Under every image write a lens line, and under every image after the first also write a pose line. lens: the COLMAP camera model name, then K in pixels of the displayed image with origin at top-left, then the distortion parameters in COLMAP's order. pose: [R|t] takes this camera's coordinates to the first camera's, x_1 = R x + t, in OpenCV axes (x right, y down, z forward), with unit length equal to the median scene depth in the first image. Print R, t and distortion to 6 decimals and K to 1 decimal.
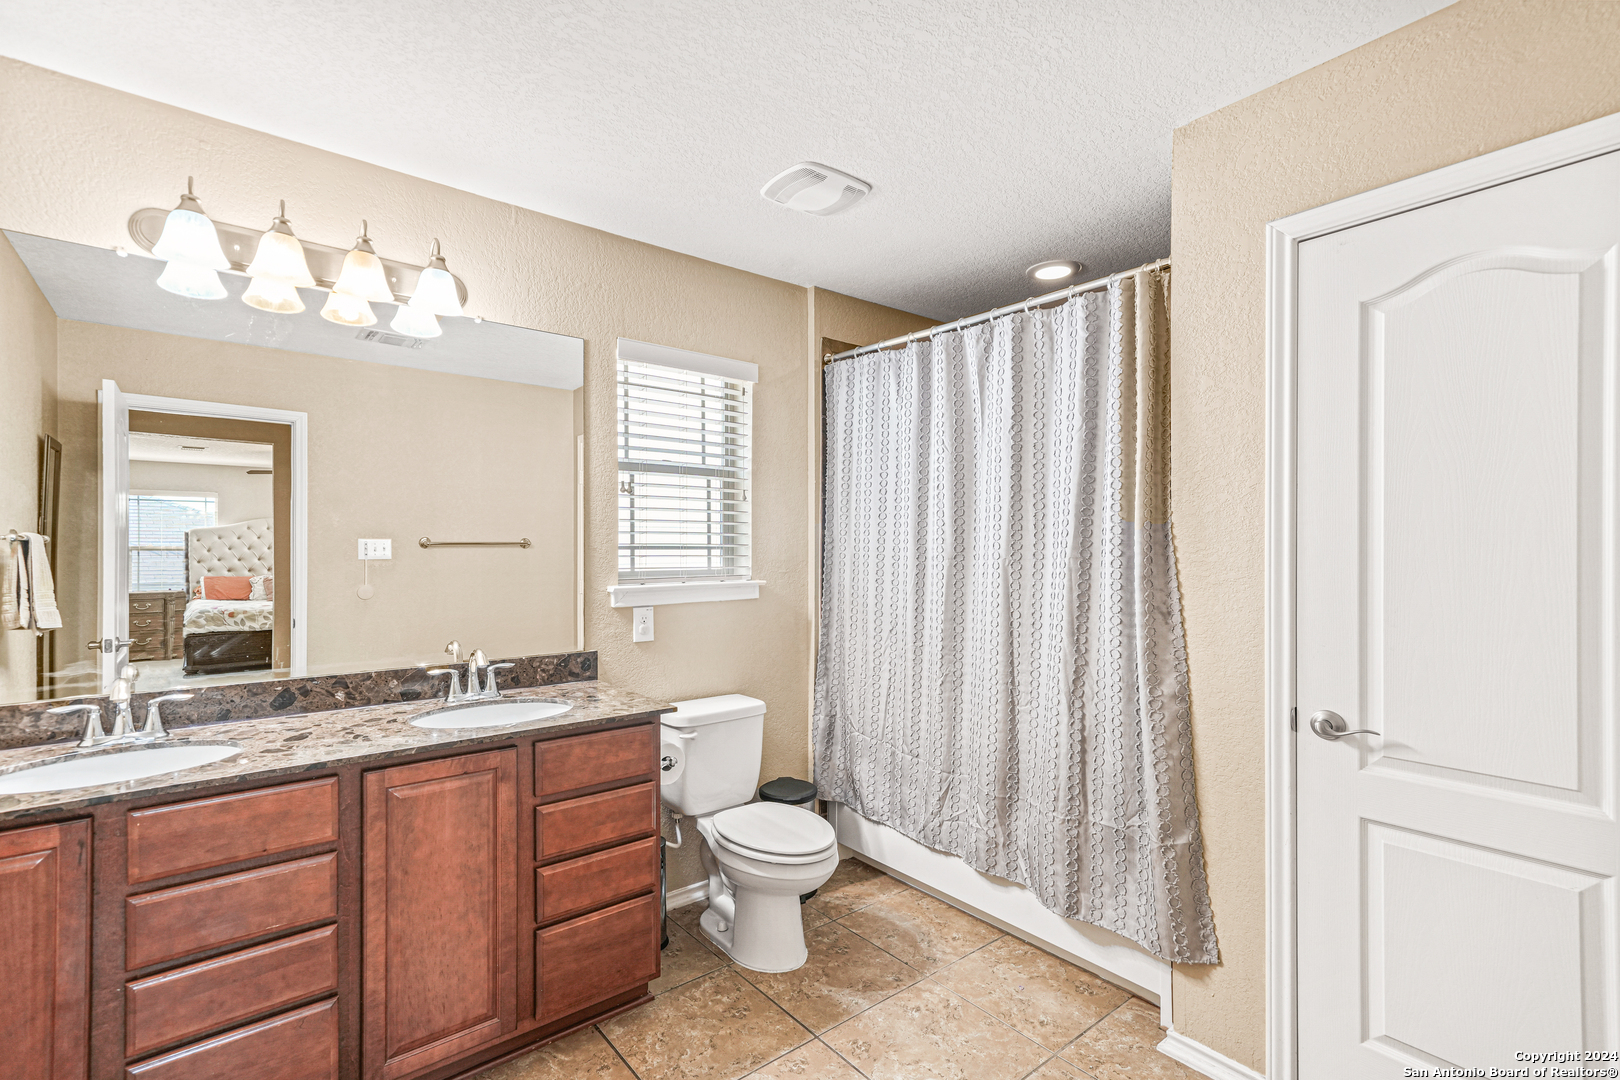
lens RADIAL K [[747.0, 0, 812.3], [0, 747.0, 544.8], [0, 0, 1]] dist [0.017245, -0.000488]
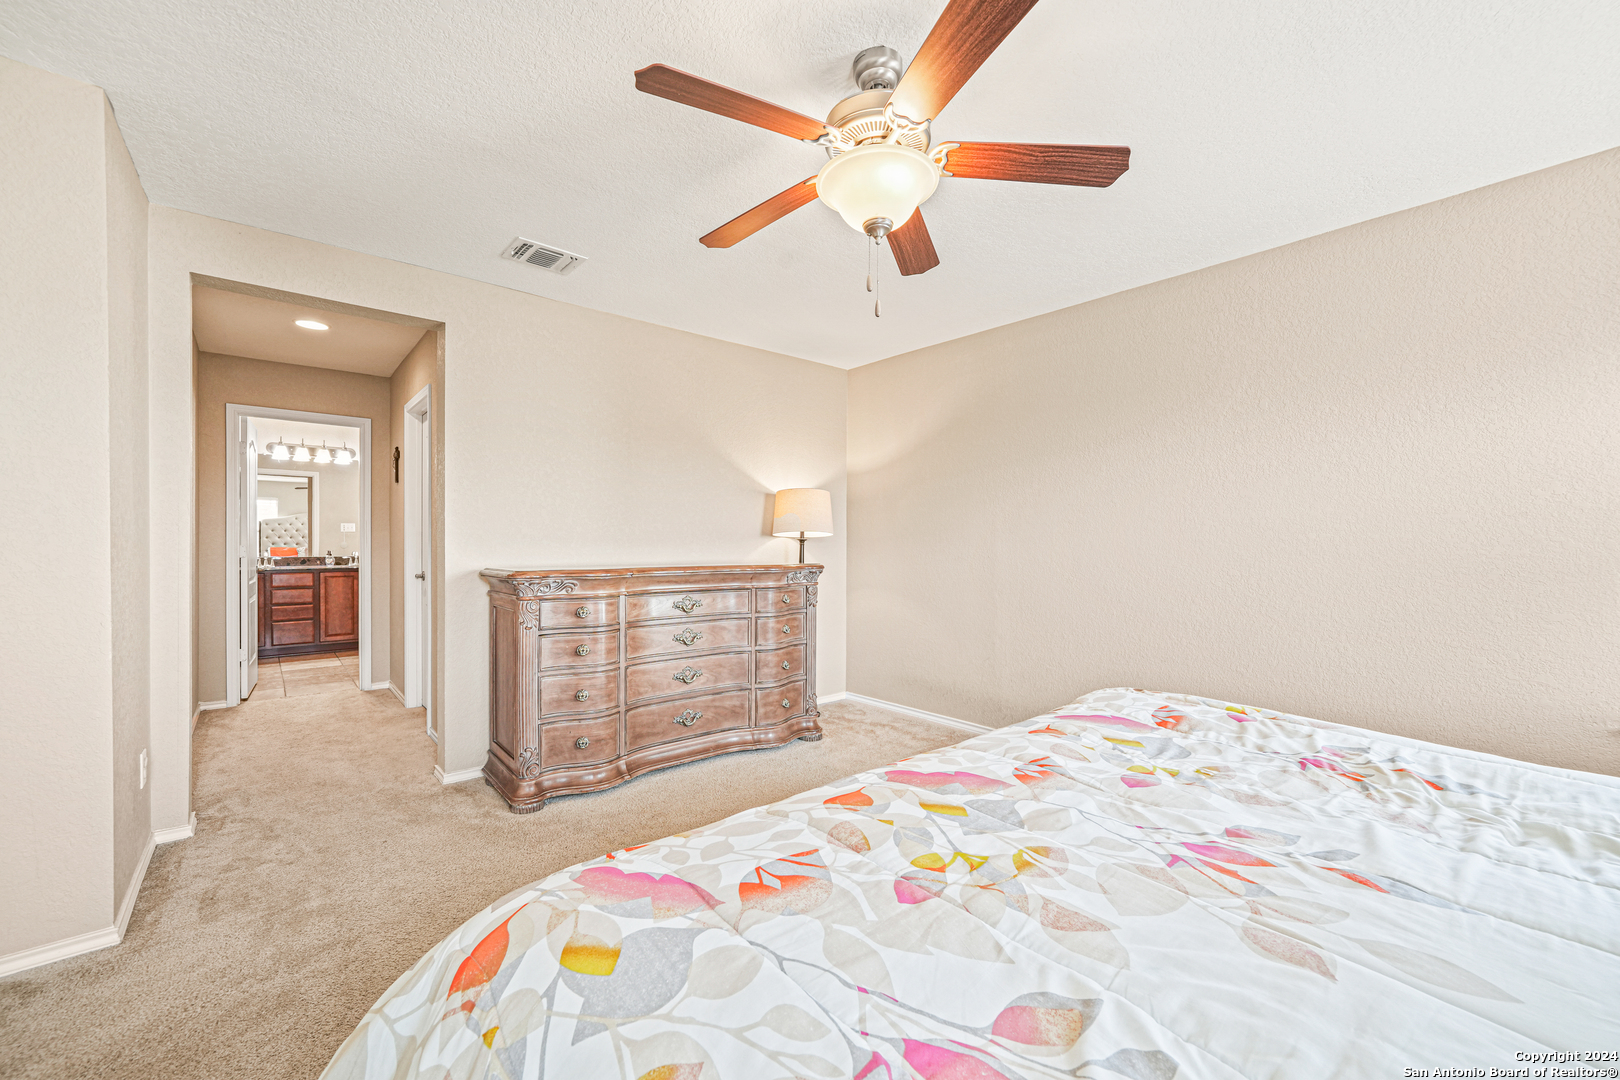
lens RADIAL K [[646.3, 0, 808.3], [0, 646.3, 533.9], [0, 0, 1]] dist [-0.000180, -0.000031]
pose [[0.999650, 0.000502, 0.026465, 2.208196], [-0.000557, 0.999998, 0.002044, 0.057672], [-0.026464, -0.002058, 0.999648, -2.920991]]
